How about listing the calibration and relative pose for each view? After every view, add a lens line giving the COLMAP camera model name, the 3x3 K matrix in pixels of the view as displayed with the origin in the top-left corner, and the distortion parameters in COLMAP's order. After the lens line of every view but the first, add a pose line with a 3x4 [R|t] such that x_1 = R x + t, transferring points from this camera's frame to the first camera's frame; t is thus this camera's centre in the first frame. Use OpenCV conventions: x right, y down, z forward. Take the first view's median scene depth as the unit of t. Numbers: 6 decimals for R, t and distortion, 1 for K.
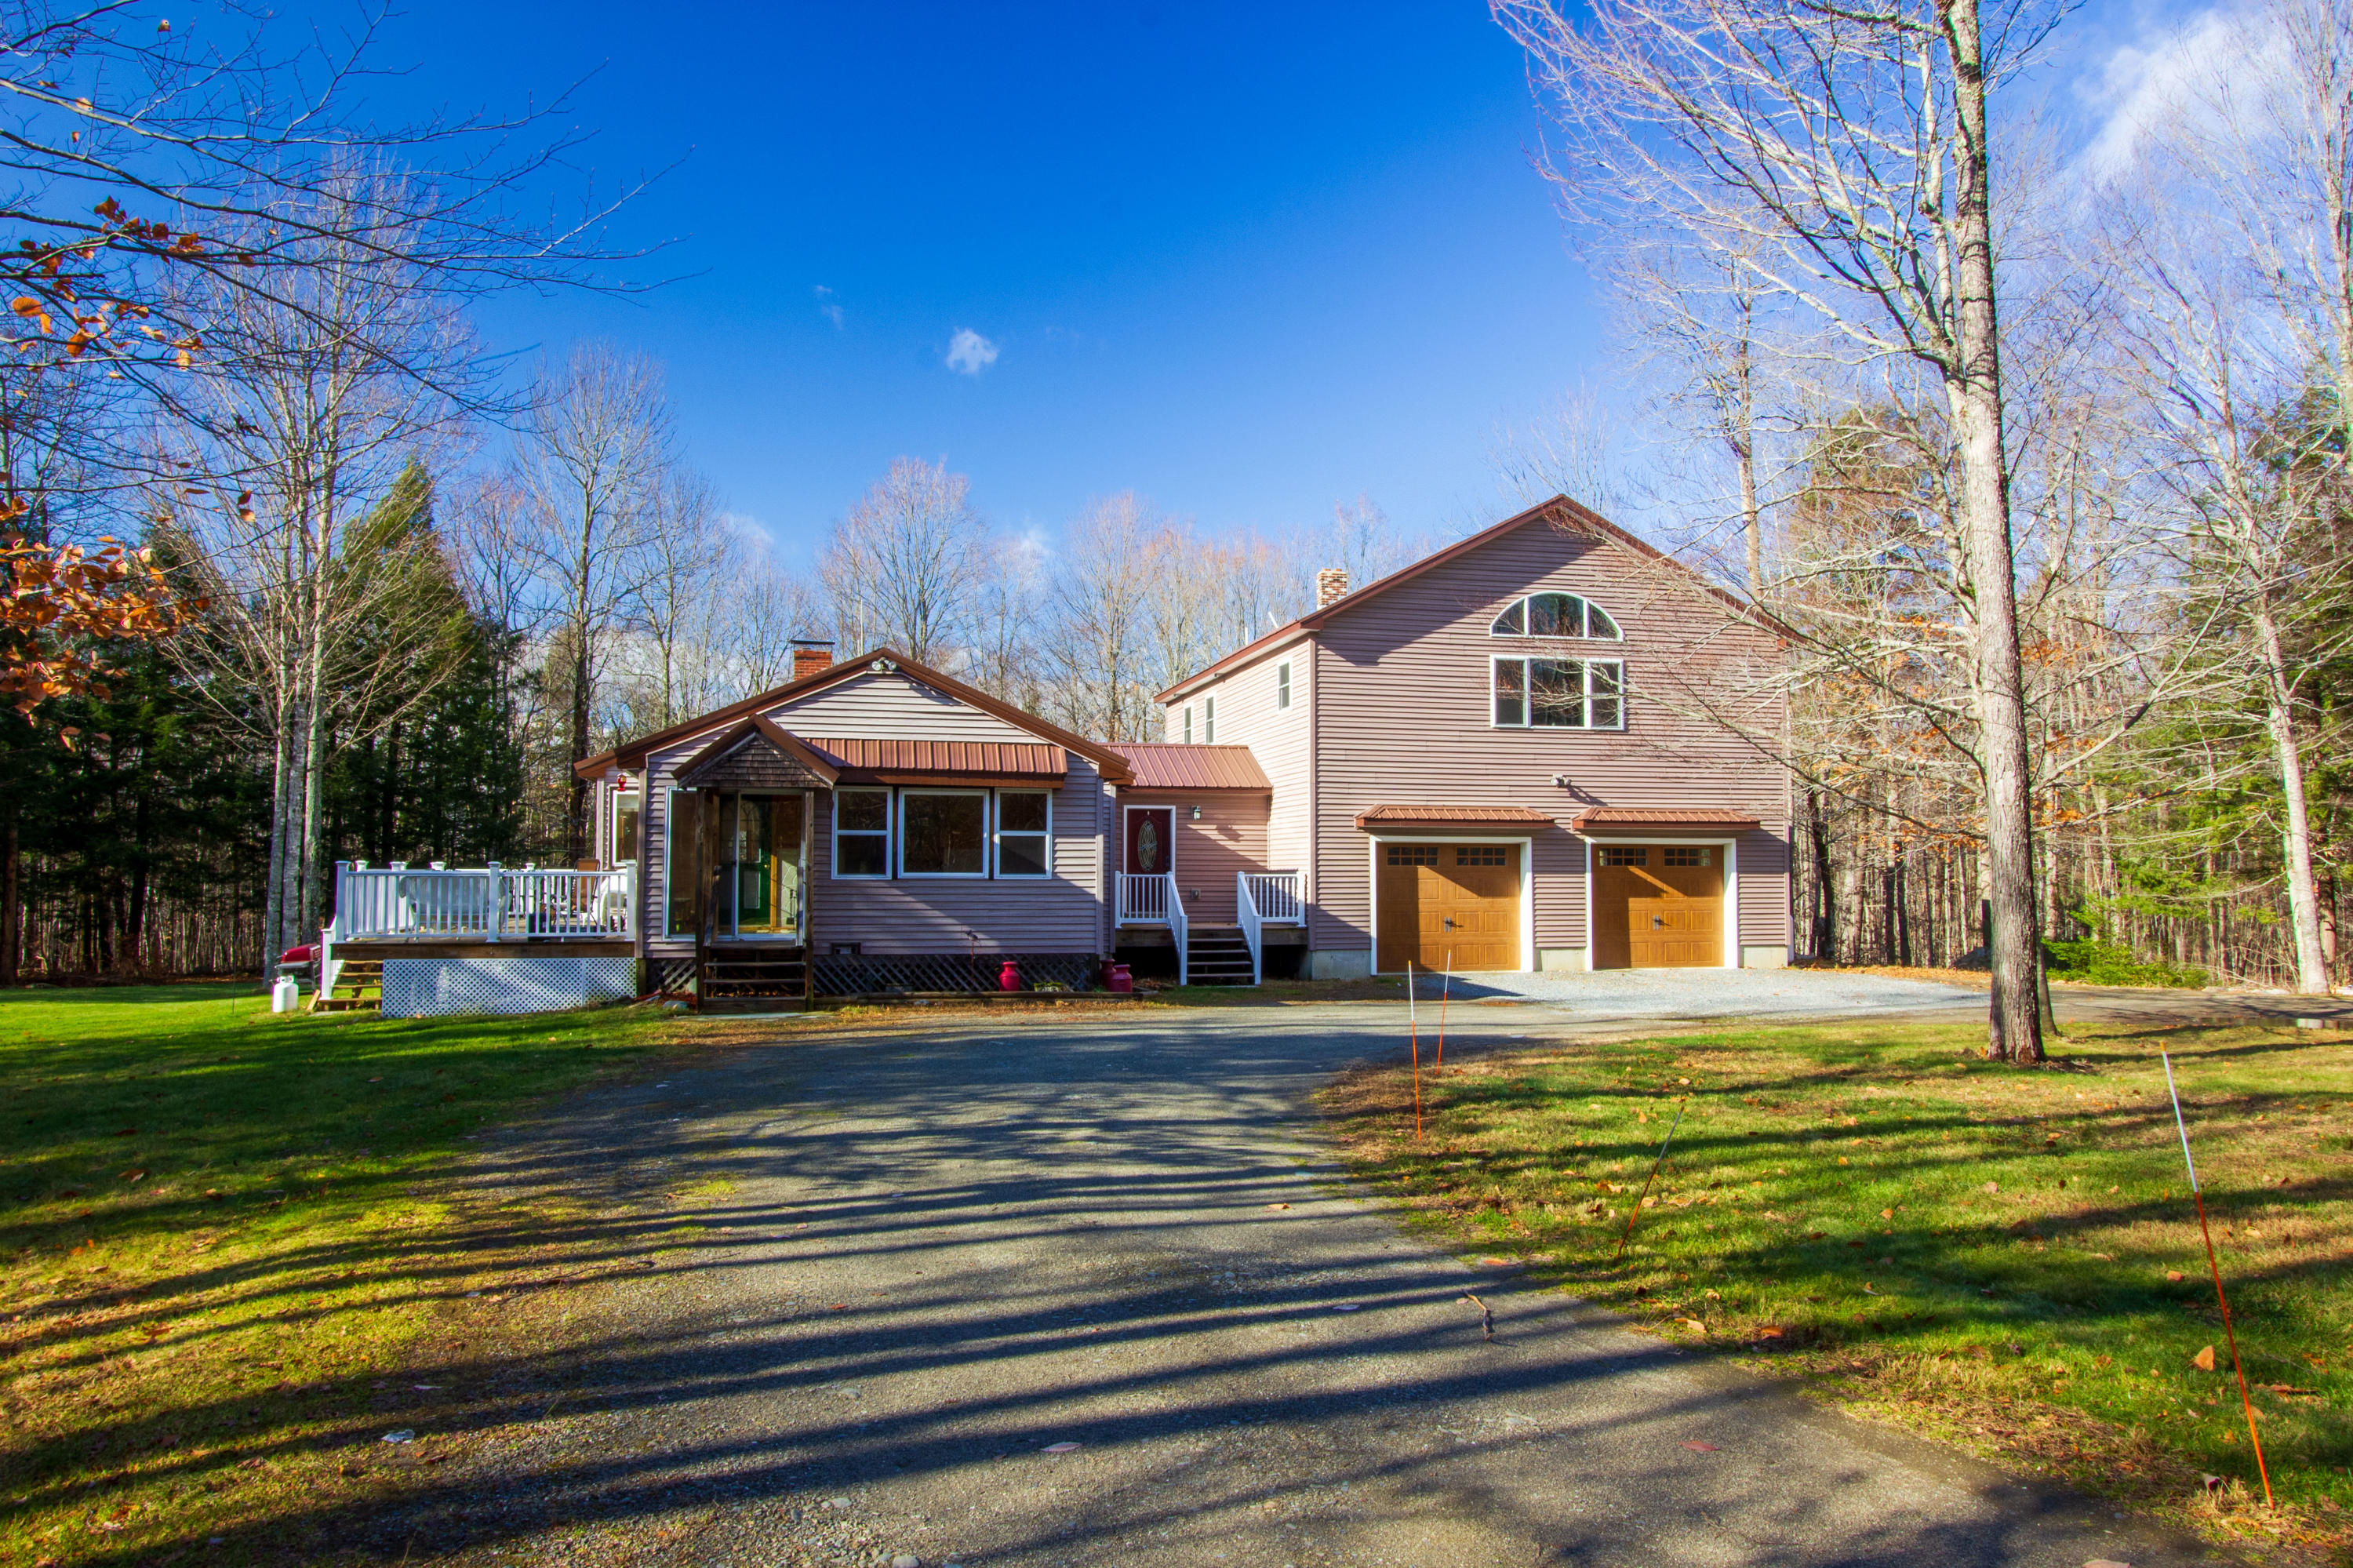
lens RADIAL K [[1540.7, 0, 1176.5], [0, 1540.7, 784.0], [0, 0, 1]] dist [-0.029535, 0.055394]
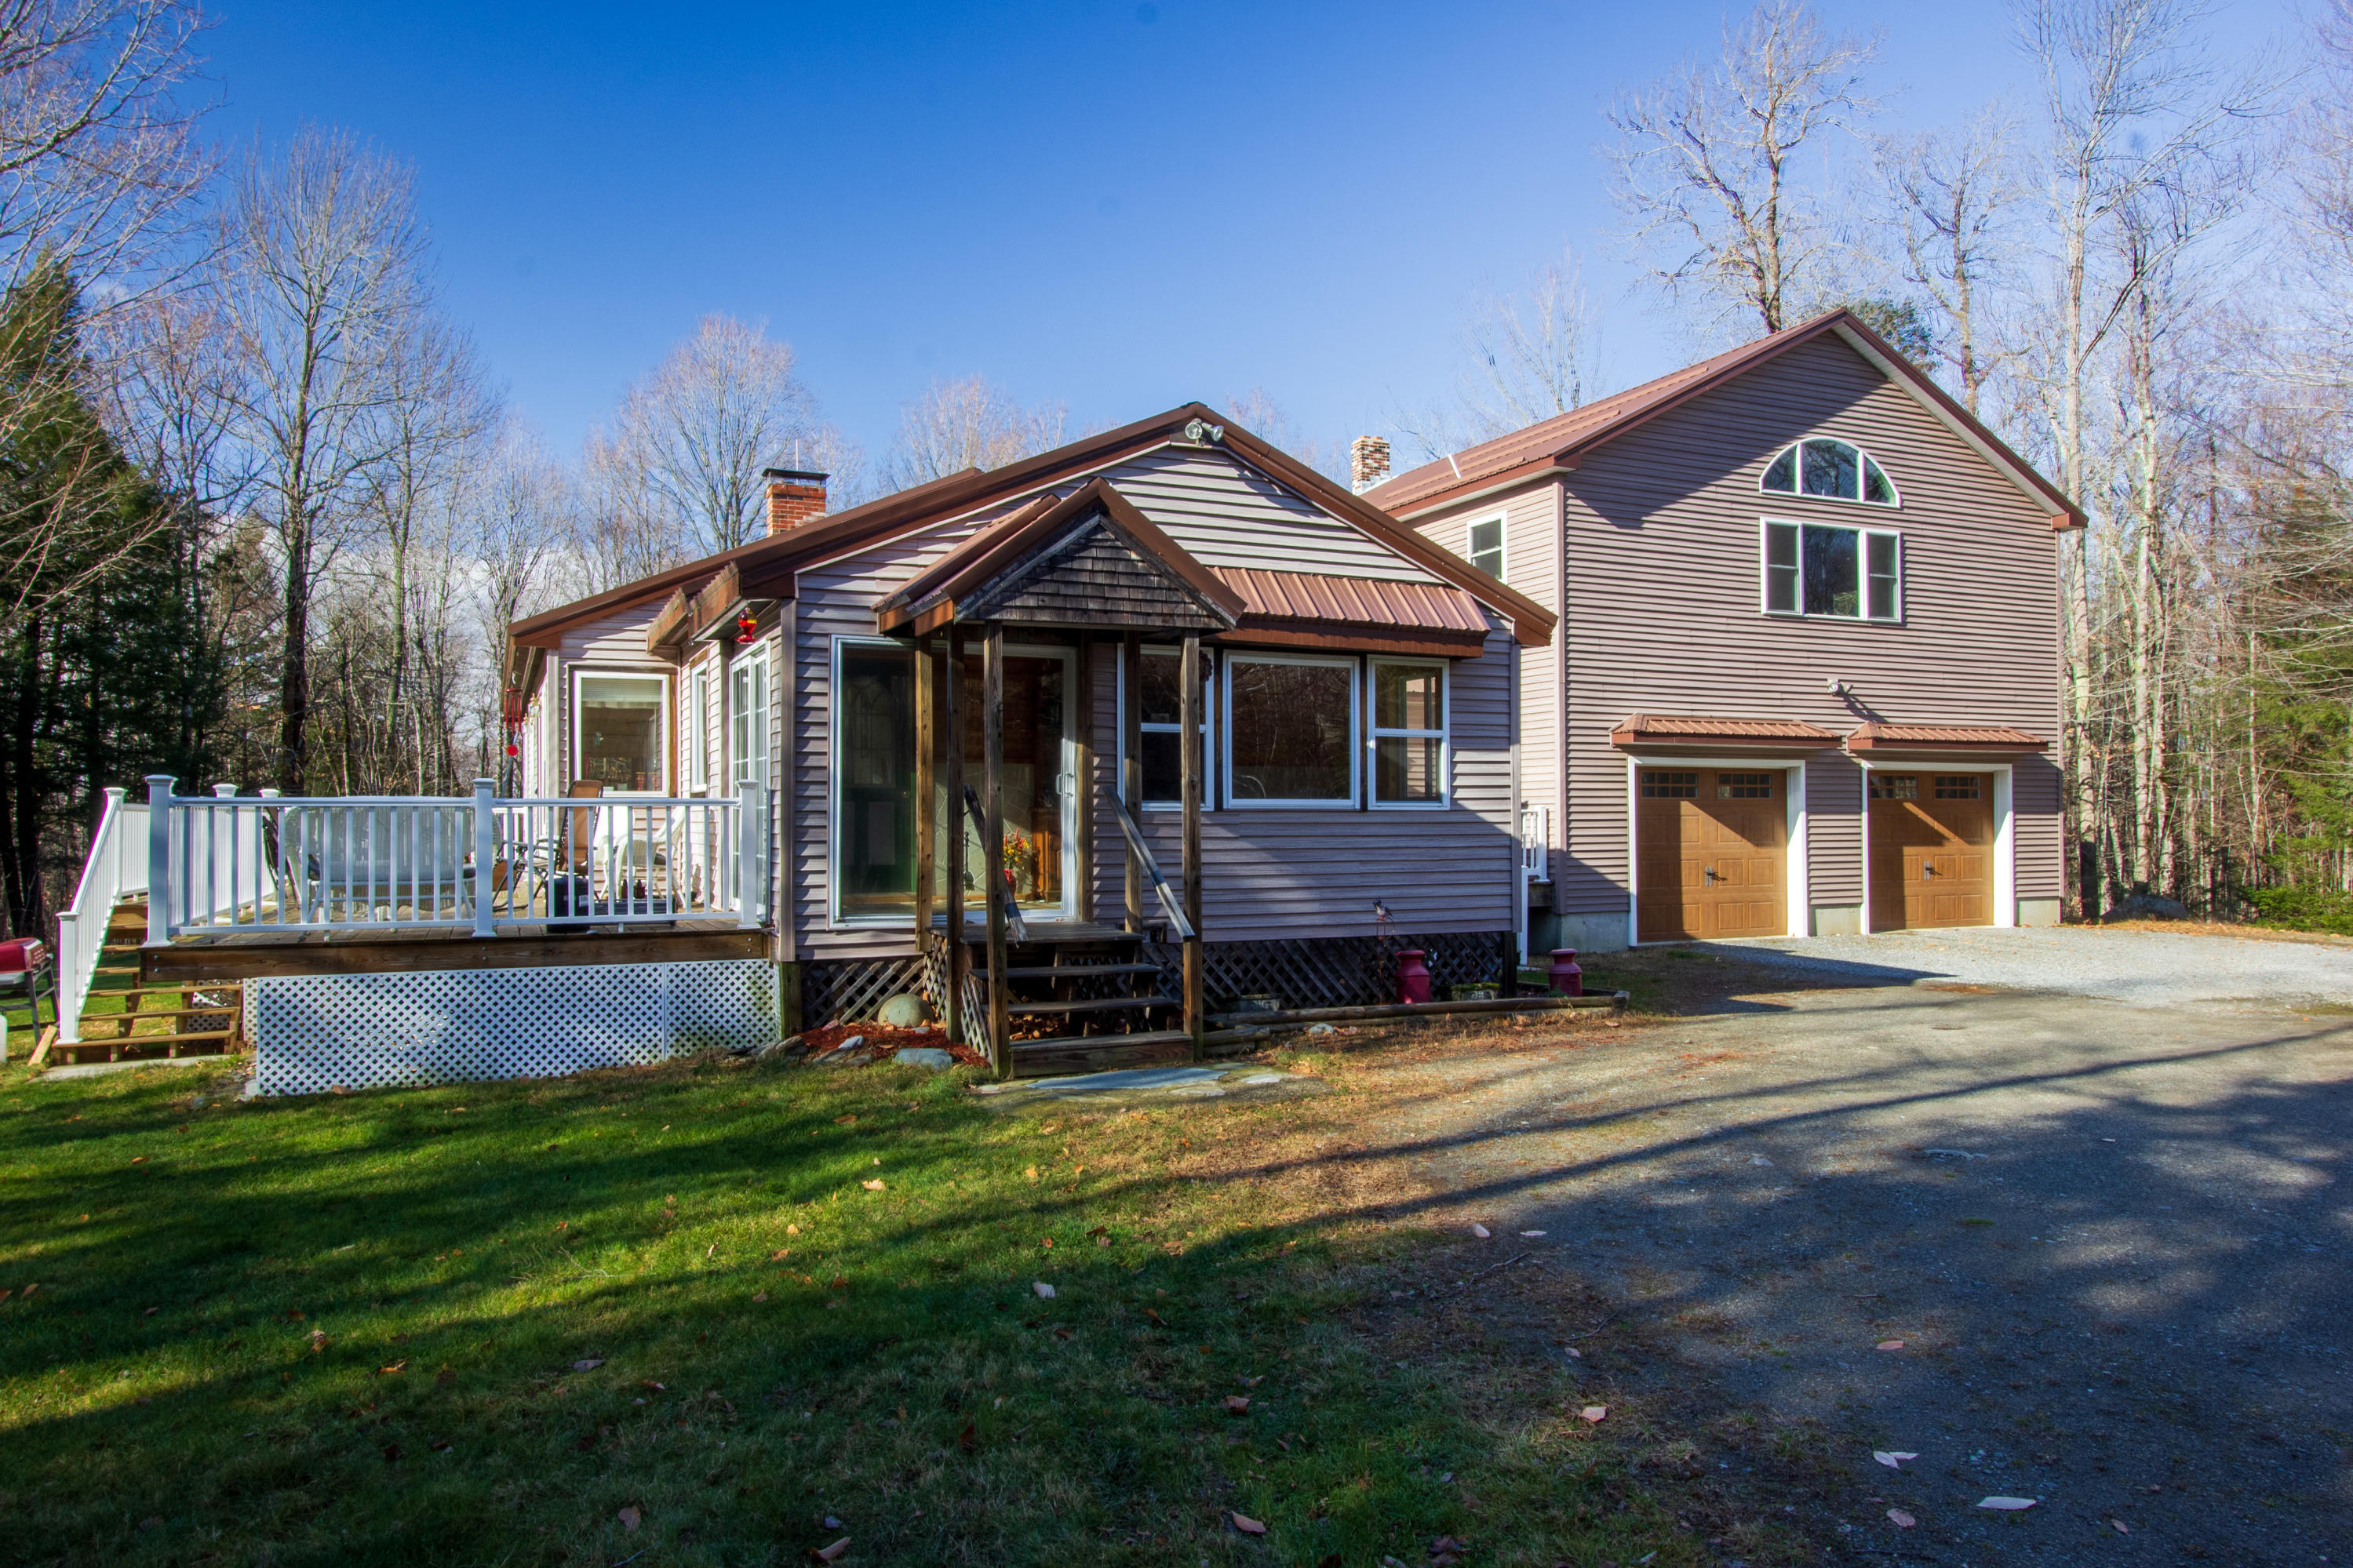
lens RADIAL K [[1540.5, 0, 1176.5], [0, 1540.5, 784.0], [0, 0, 1]] dist [-0.029535, 0.055394]
pose [[0.980874, 0.000870, 0.194641, -0.222847], [-0.007209, 0.999466, 0.031858, 0.024543], [-0.194509, -0.032652, 0.980357, 0.320861]]
